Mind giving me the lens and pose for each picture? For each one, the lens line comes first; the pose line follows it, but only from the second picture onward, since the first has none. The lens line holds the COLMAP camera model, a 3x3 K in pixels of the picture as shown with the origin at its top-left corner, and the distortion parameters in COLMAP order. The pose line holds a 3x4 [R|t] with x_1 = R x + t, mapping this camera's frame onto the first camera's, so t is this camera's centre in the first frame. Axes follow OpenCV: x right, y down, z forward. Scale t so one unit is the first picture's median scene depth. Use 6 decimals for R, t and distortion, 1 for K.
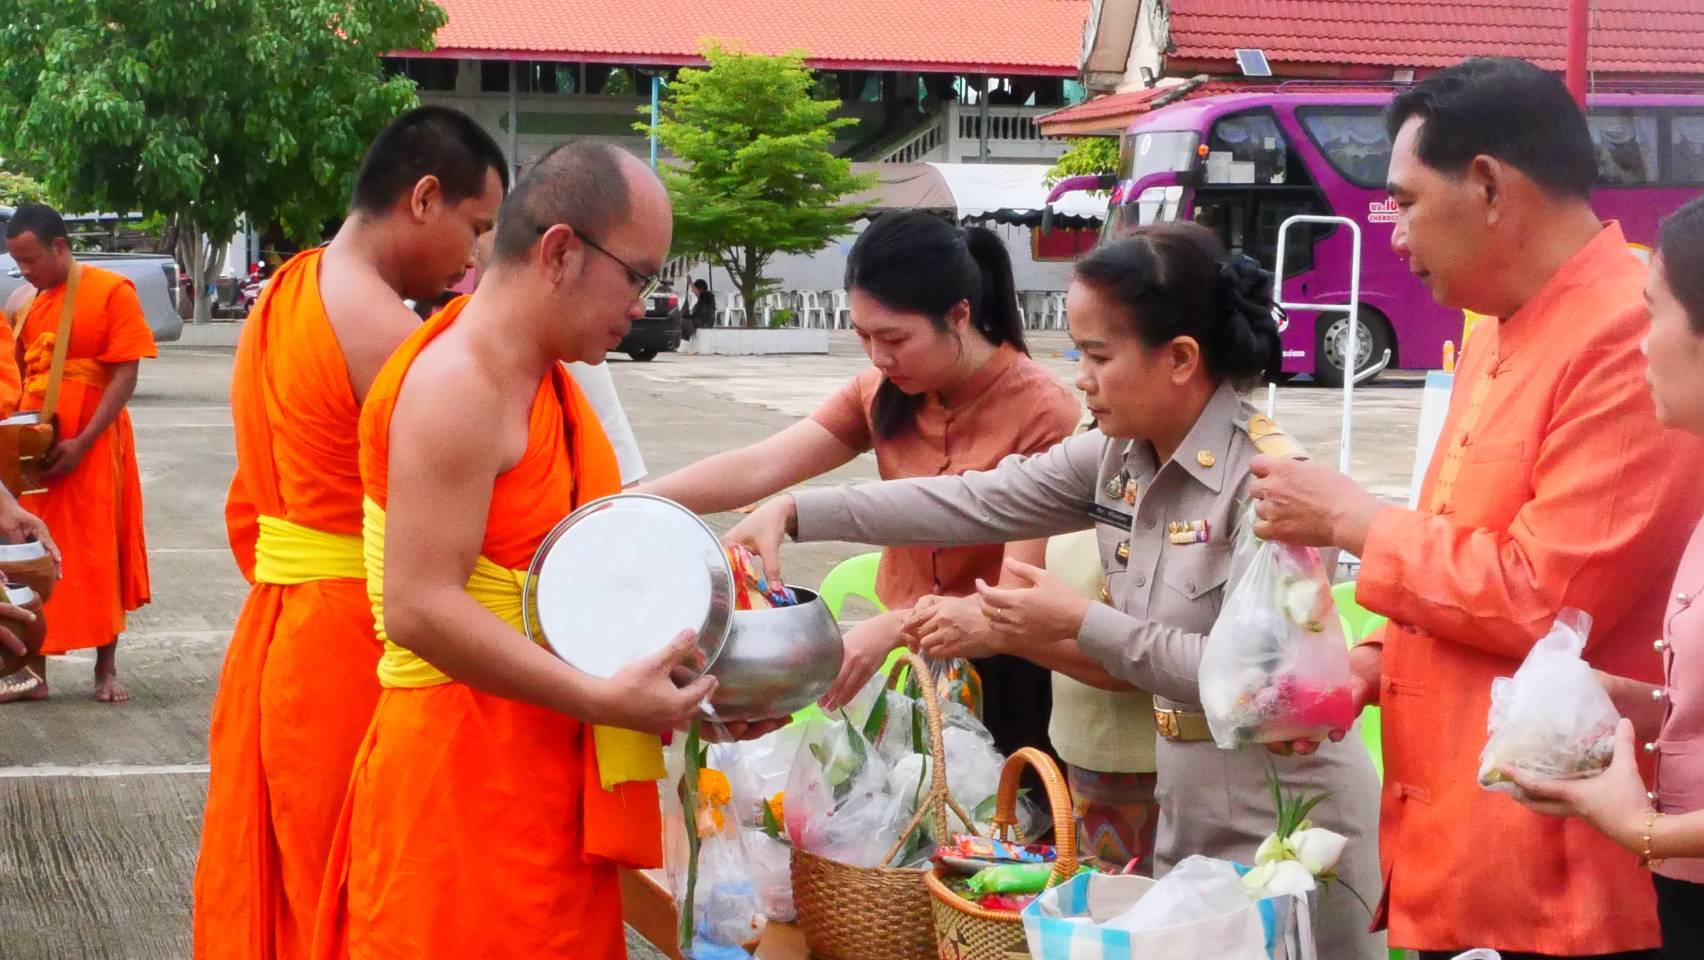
lens RADIAL K [[3107.4, 0, 852.0], [0, 3107.4, 480.0], [0, 0, 1]] dist [-0.004023, 0.106503]
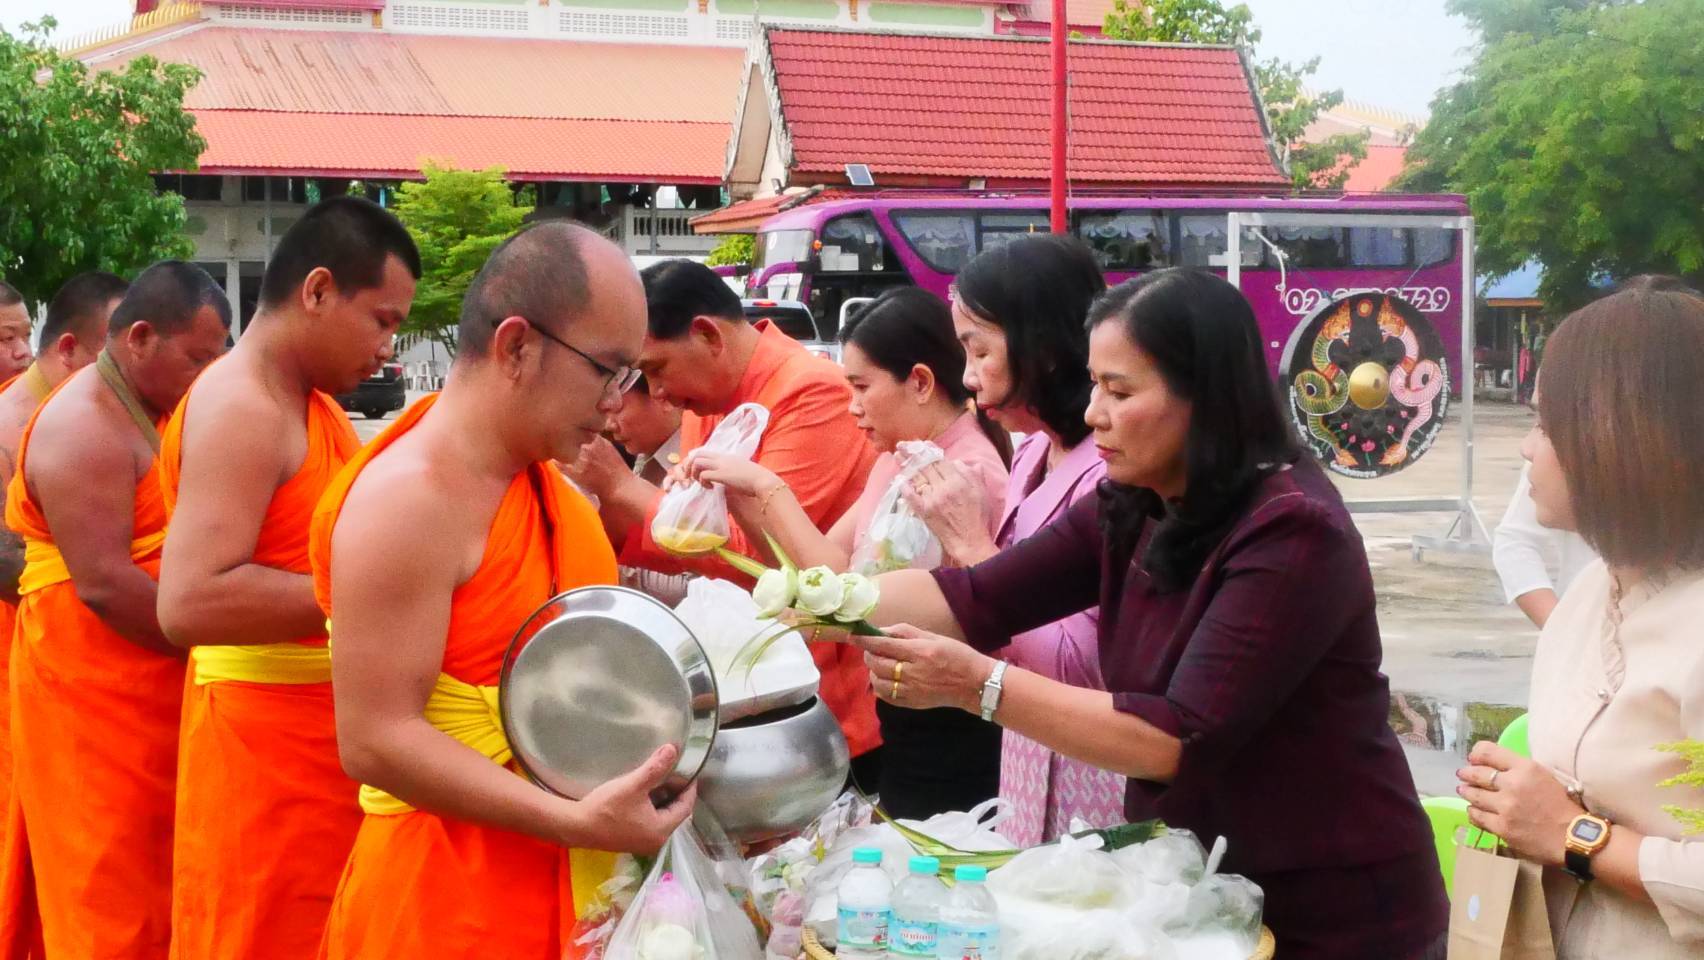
lens RADIAL K [[2647.2, 0, 872.4], [0, 2647.2, 509.6], [0, 0, 1]] dist [-0.080273, 0.287793]
pose [[0.994100, -0.018964, 0.106798, 0.016859], [0.019355, 0.999809, -0.002631, 0.004696], [-0.106727, 0.004683, 0.994277, -0.068449]]
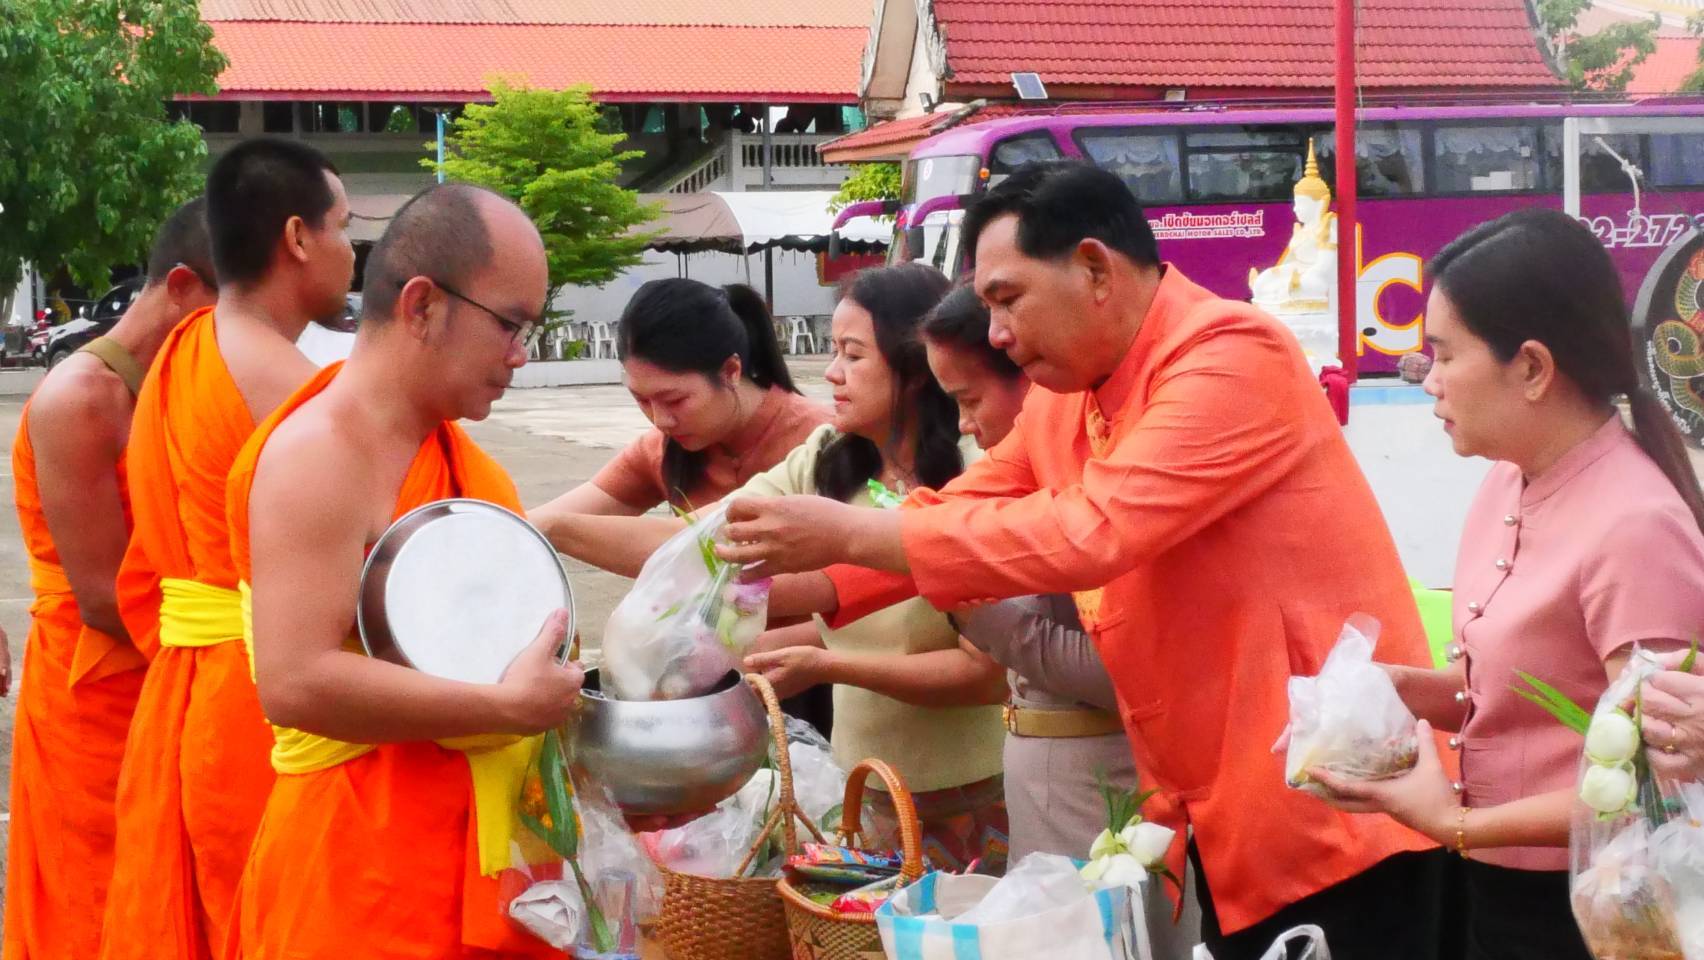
lens RADIAL K [[3091.2, 0, 852.0], [0, 3091.2, 480.0], [0, 0, 1]] dist [0.025266, 0.021655]
pose [[0.997063, -0.033179, 0.069018, -0.003522], [0.033693, 0.999412, -0.006295, -0.000437], [-0.068769, 0.008602, 0.997596, -0.009466]]
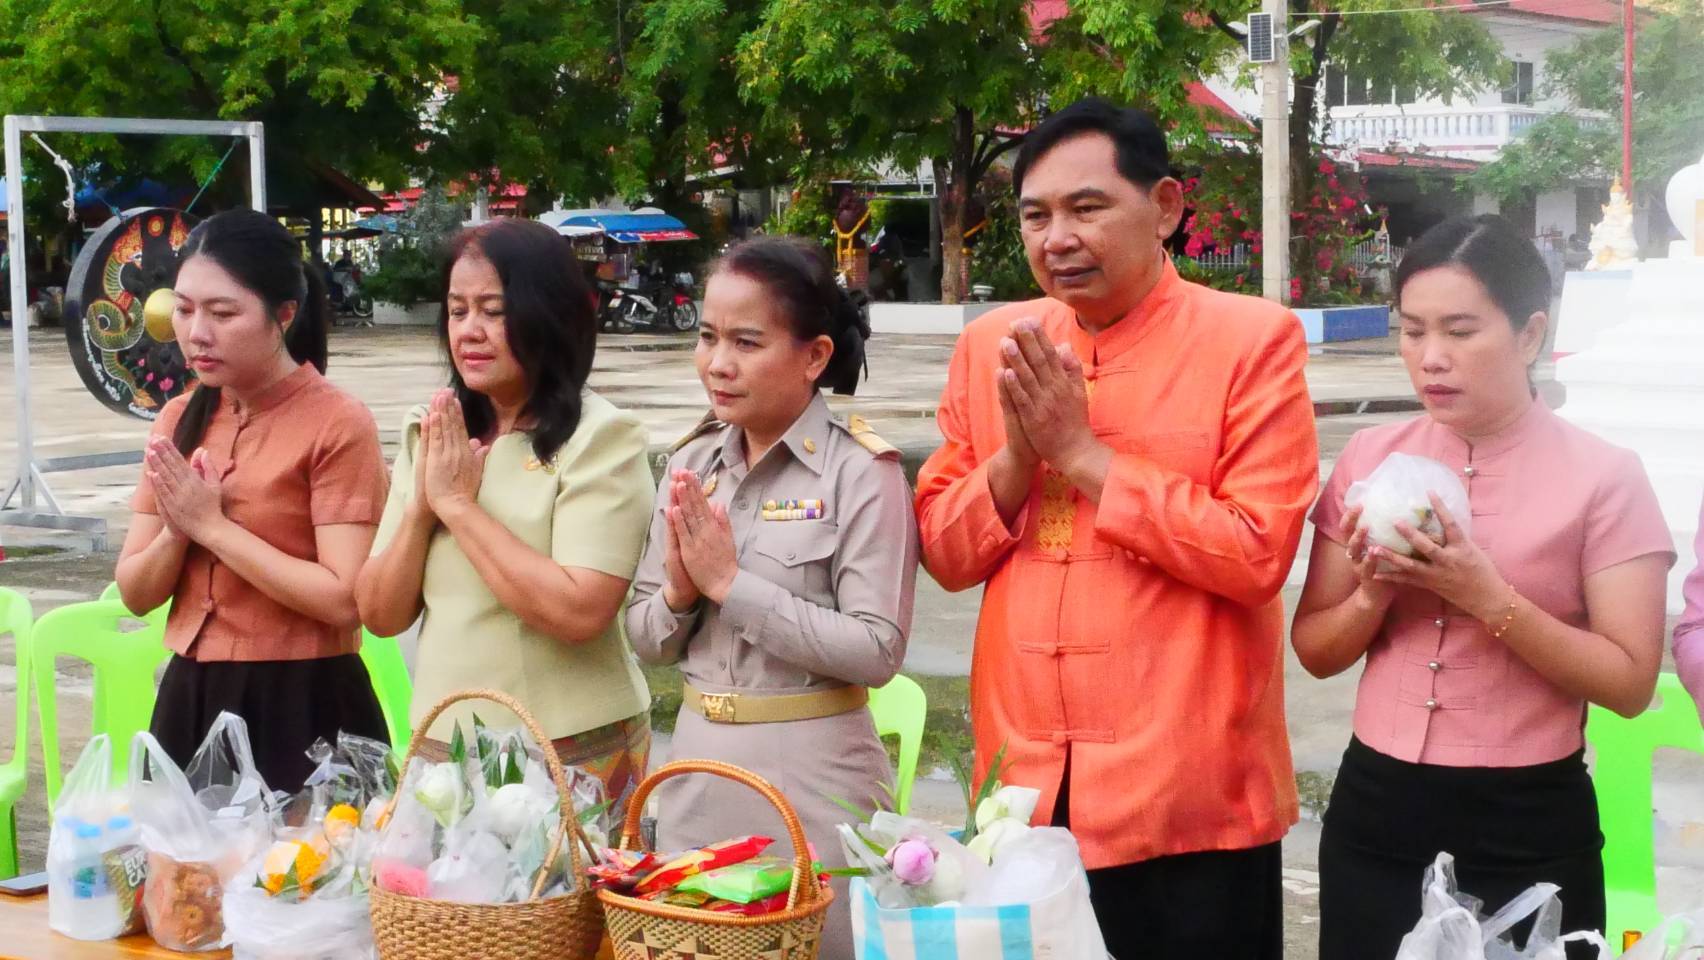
lens RADIAL K [[2727.5, 0, 647.4], [0, 2727.5, 478.7], [0, 0, 1]] dist [-0.044680, -0.050121]
pose [[0.740855, -0.085952, 0.666143, -0.109699], [0.073842, 0.996189, 0.046413, -0.009759], [-0.667594, 0.014804, 0.744379, 0.061456]]
